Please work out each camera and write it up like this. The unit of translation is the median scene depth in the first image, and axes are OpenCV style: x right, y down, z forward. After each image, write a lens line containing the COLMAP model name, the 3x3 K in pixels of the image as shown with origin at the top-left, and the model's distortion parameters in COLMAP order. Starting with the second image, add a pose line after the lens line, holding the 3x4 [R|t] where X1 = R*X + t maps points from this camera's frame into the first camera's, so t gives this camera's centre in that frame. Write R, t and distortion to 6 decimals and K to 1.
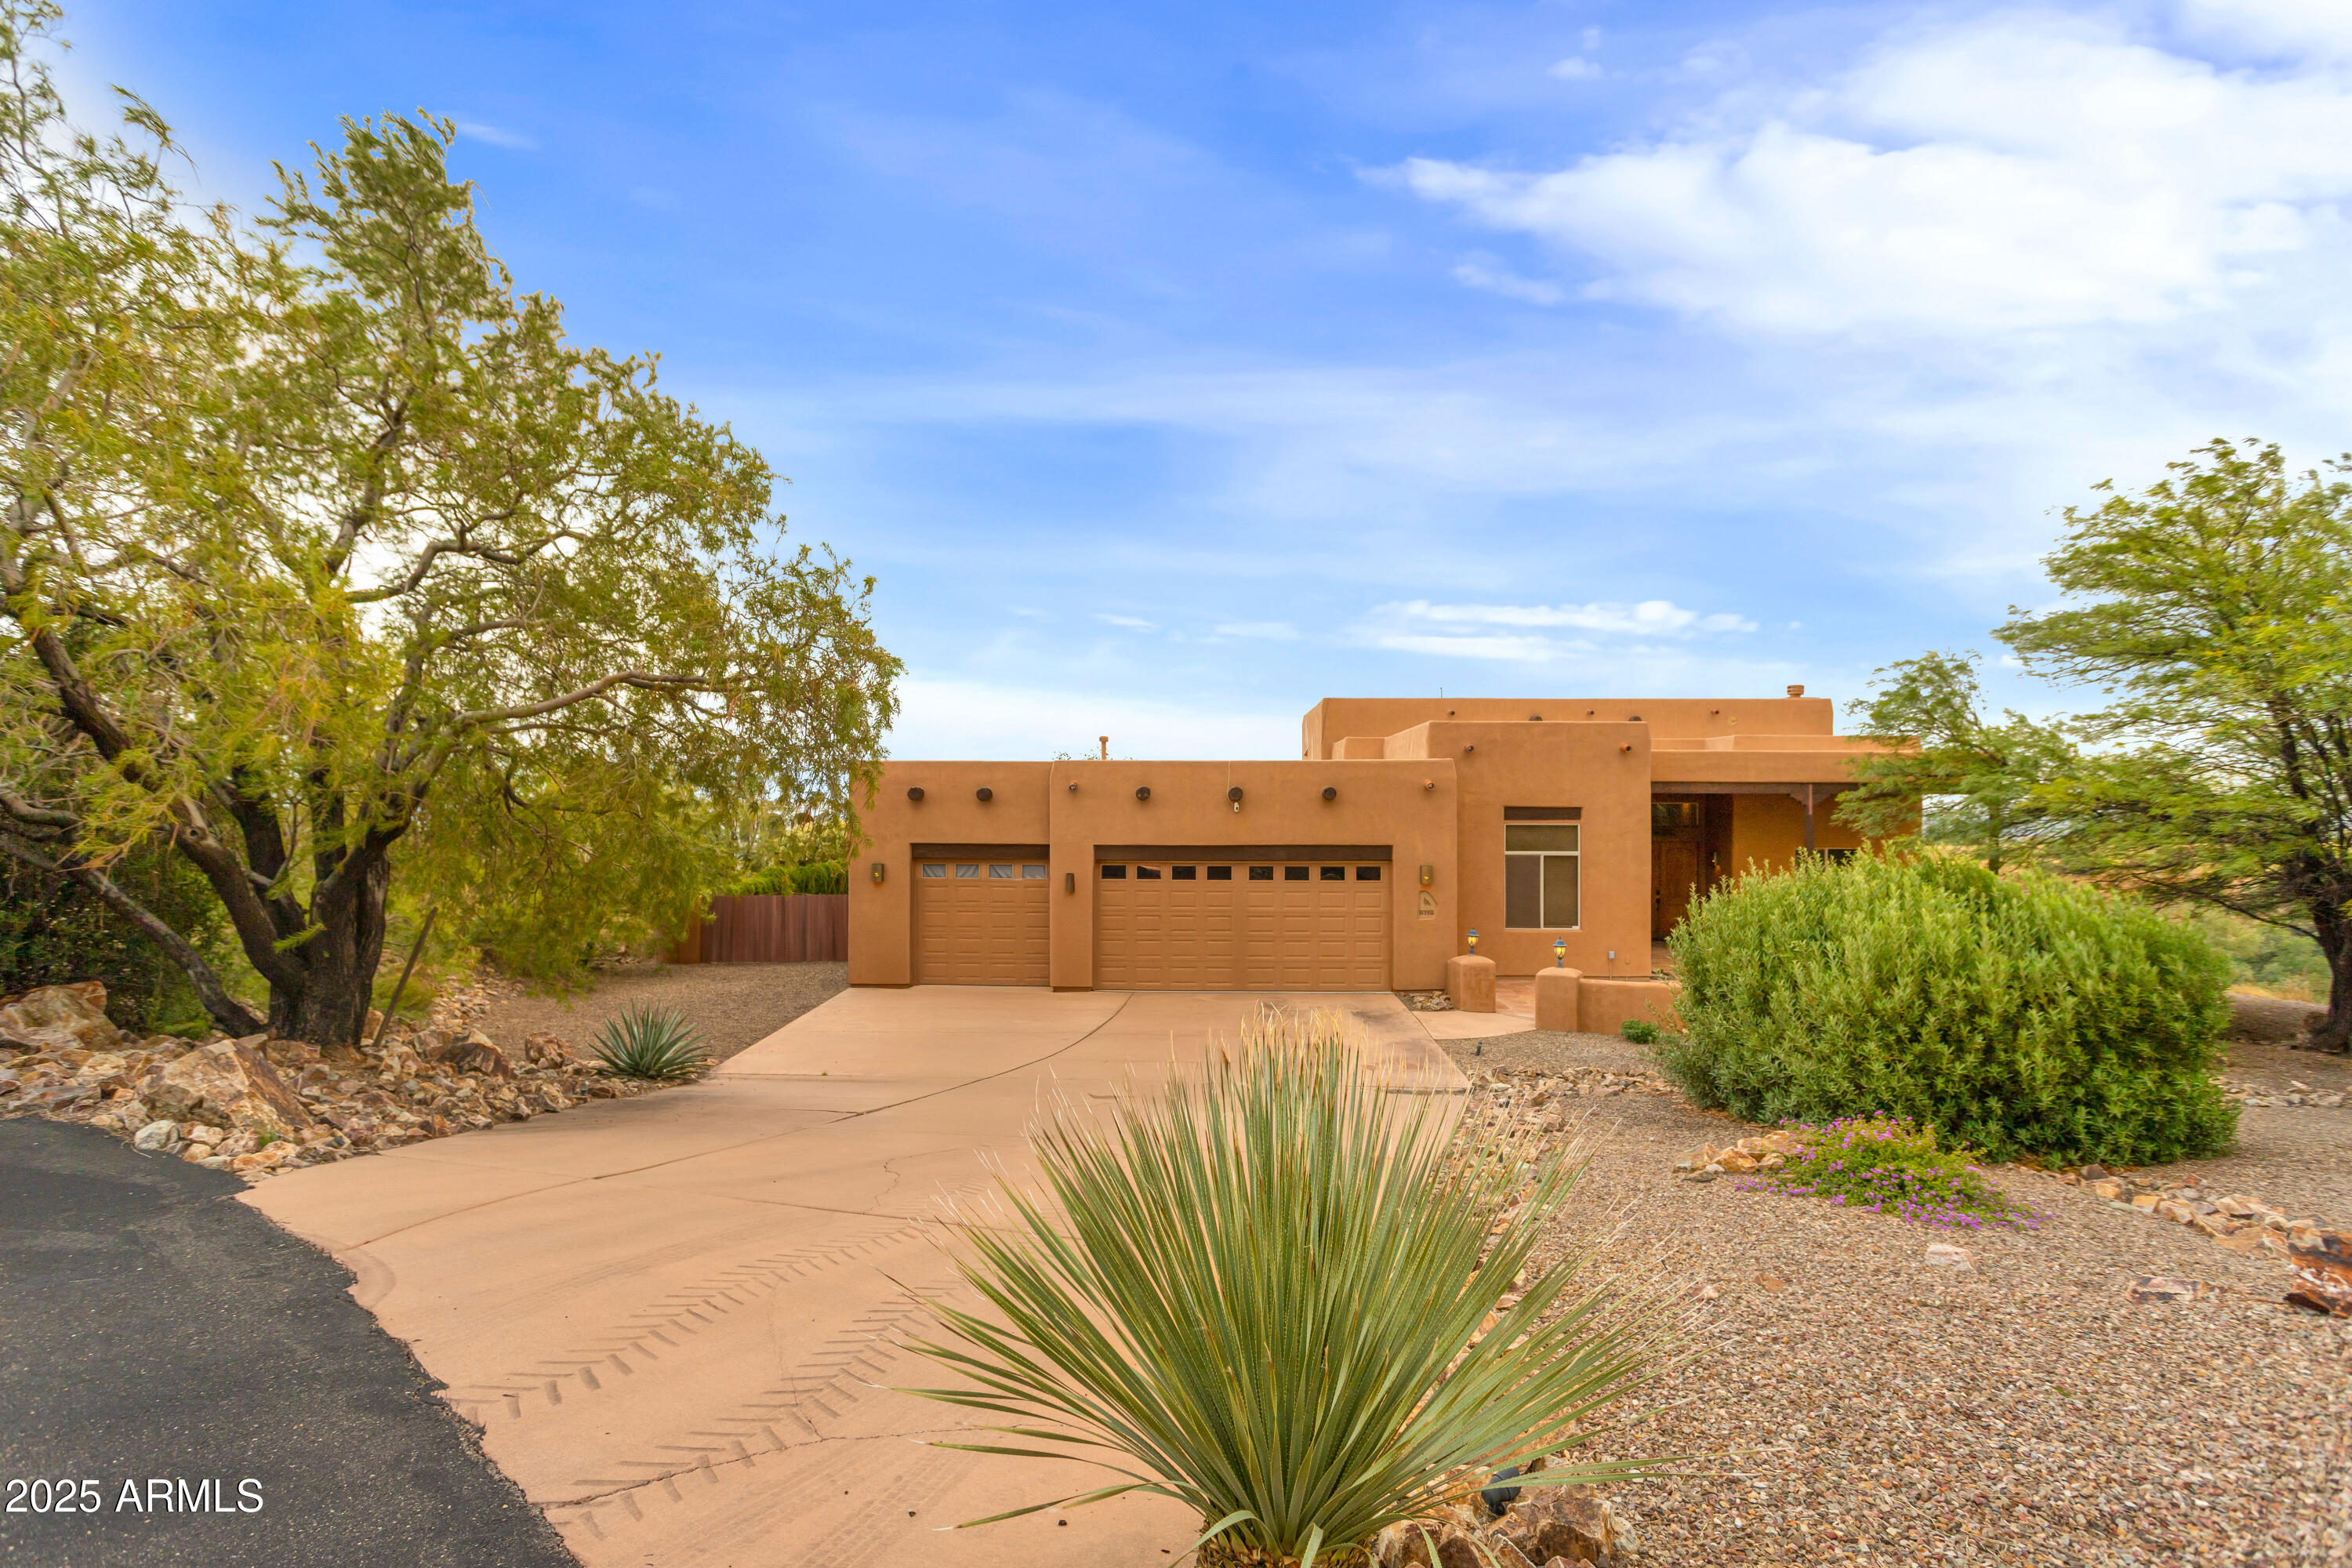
lens RADIAL K [[1232.5, 0, 1170.5], [0, 1232.5, 784.5], [0, 0, 1]] dist [0.004823, 0.000718]
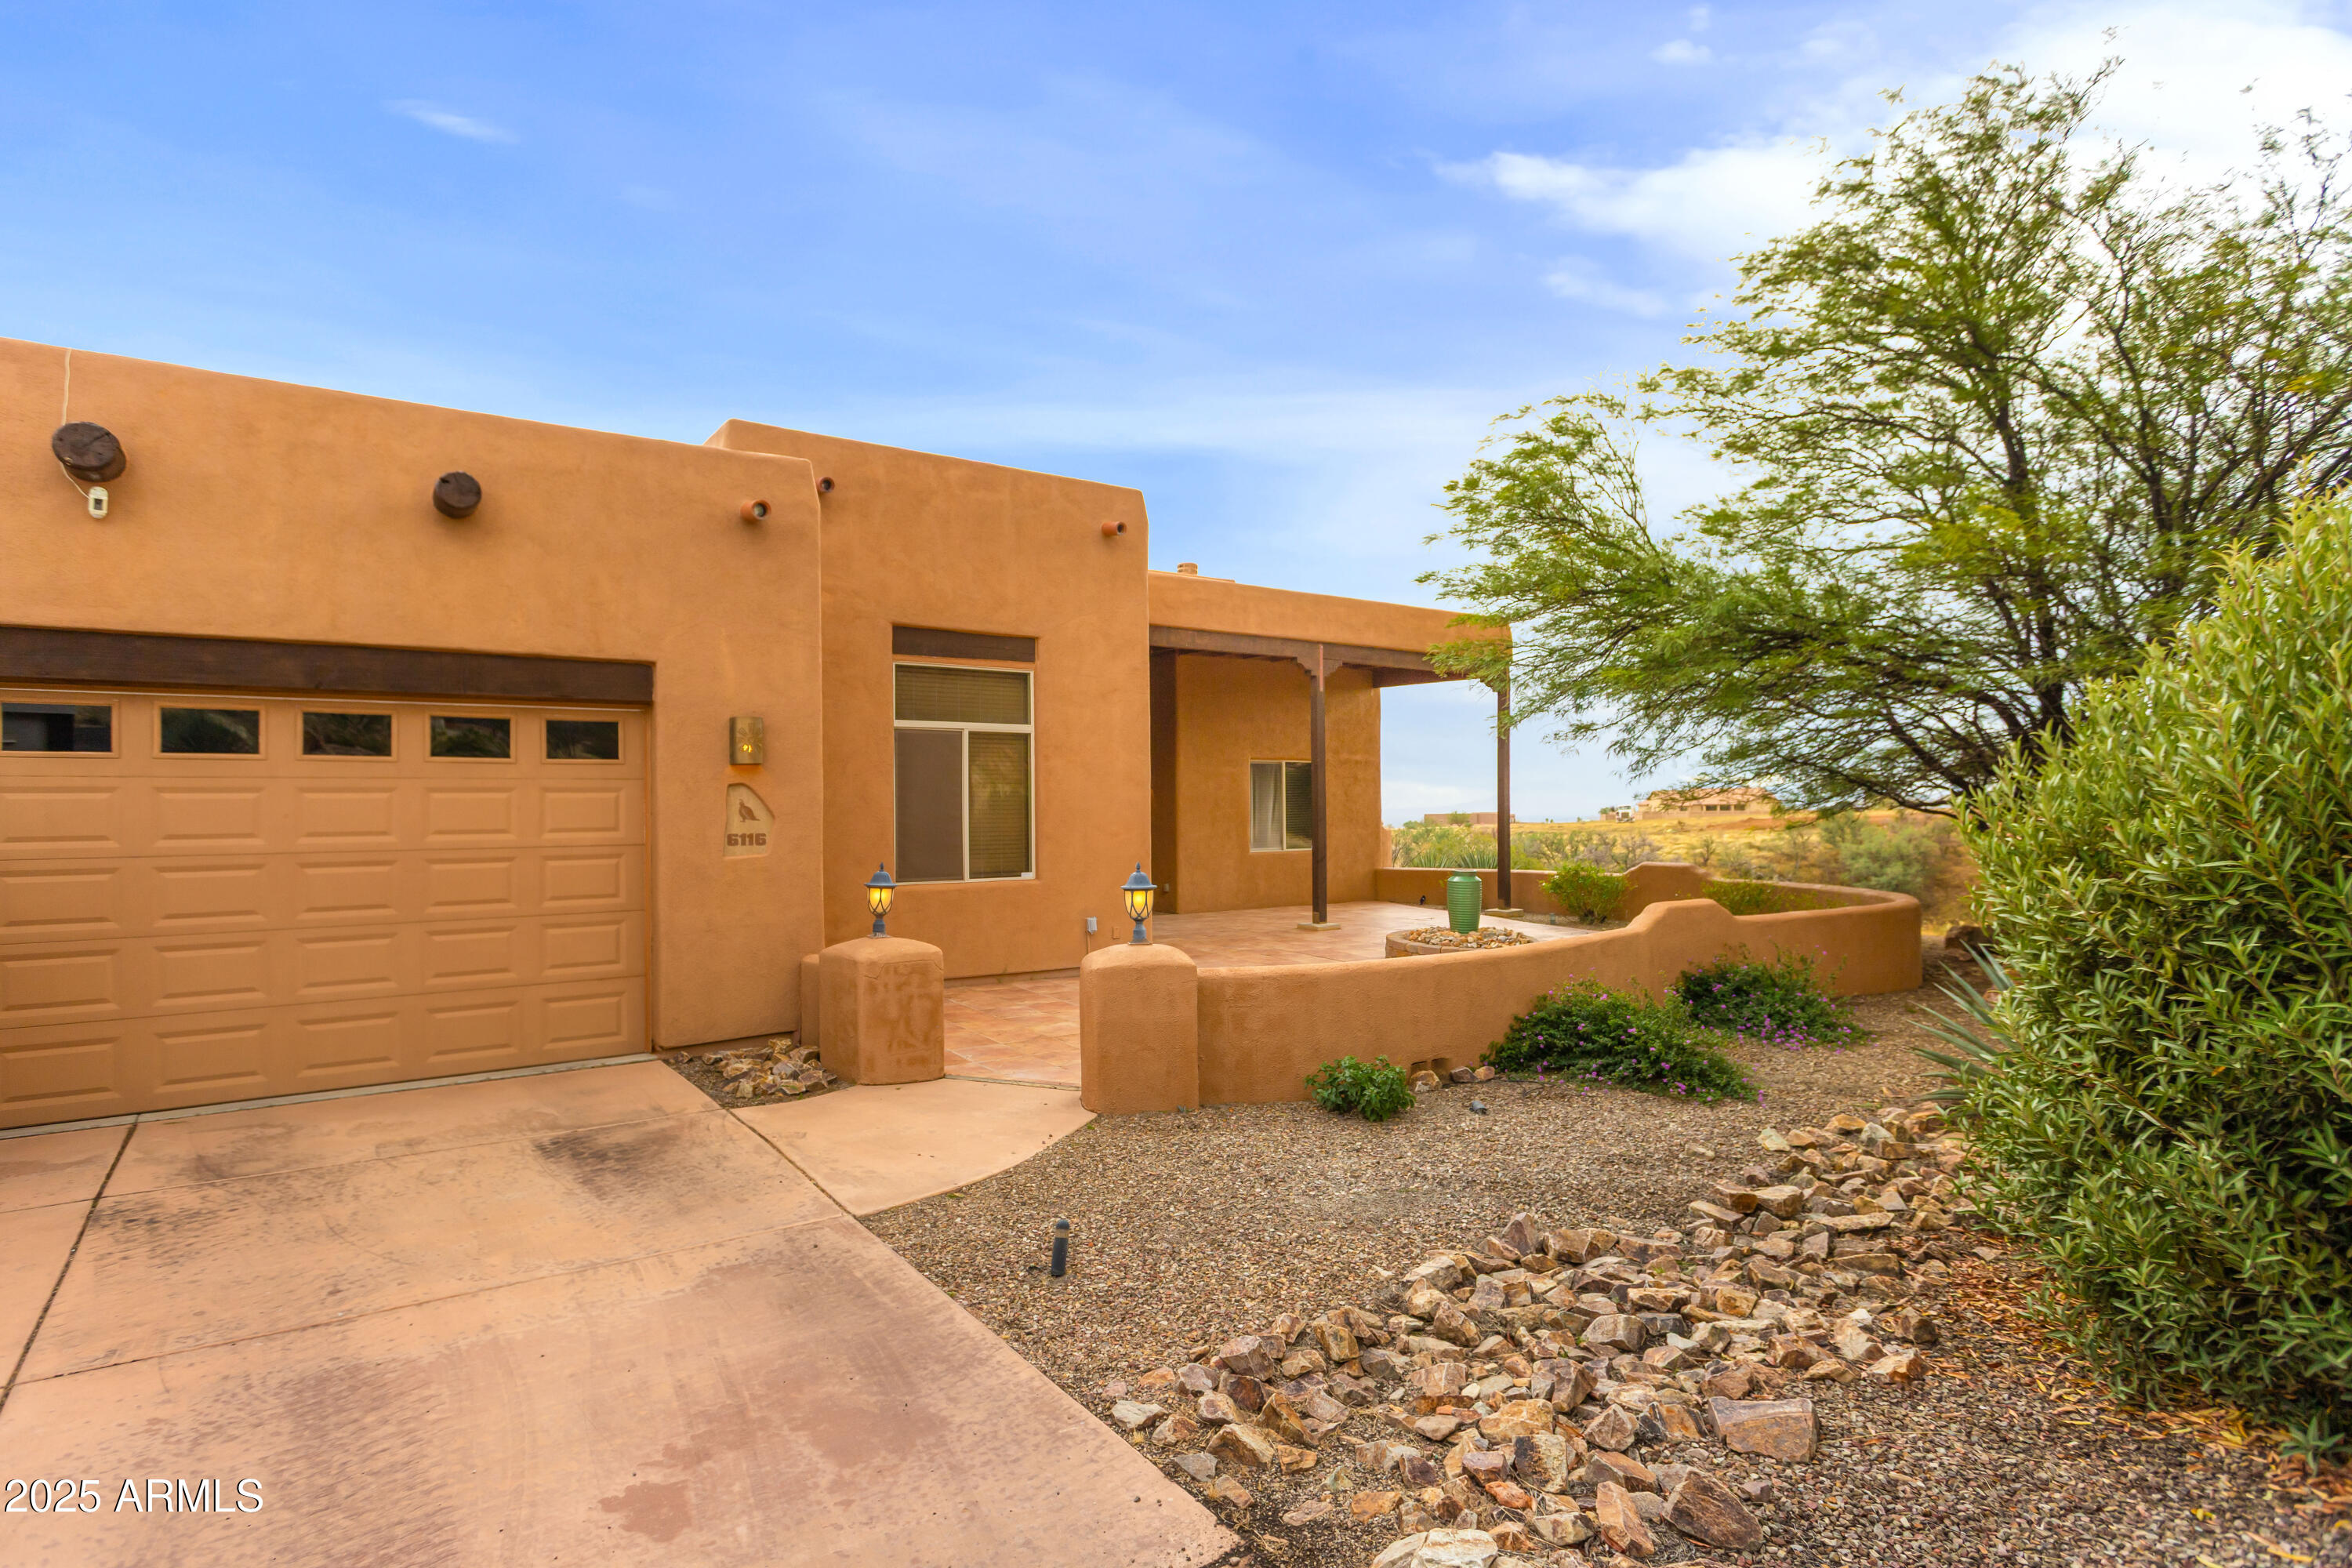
lens RADIAL K [[1232.5, 0, 1178.5], [0, 1232.5, 780.7], [0, 0, 1]] dist [0.004823, 0.000718]
pose [[0.804201, 0.003127, 0.594350, 0.085081], [0.003846, 0.999938, -0.010465, 0.089235], [-0.594346, 0.010702, 0.804139, 0.600886]]
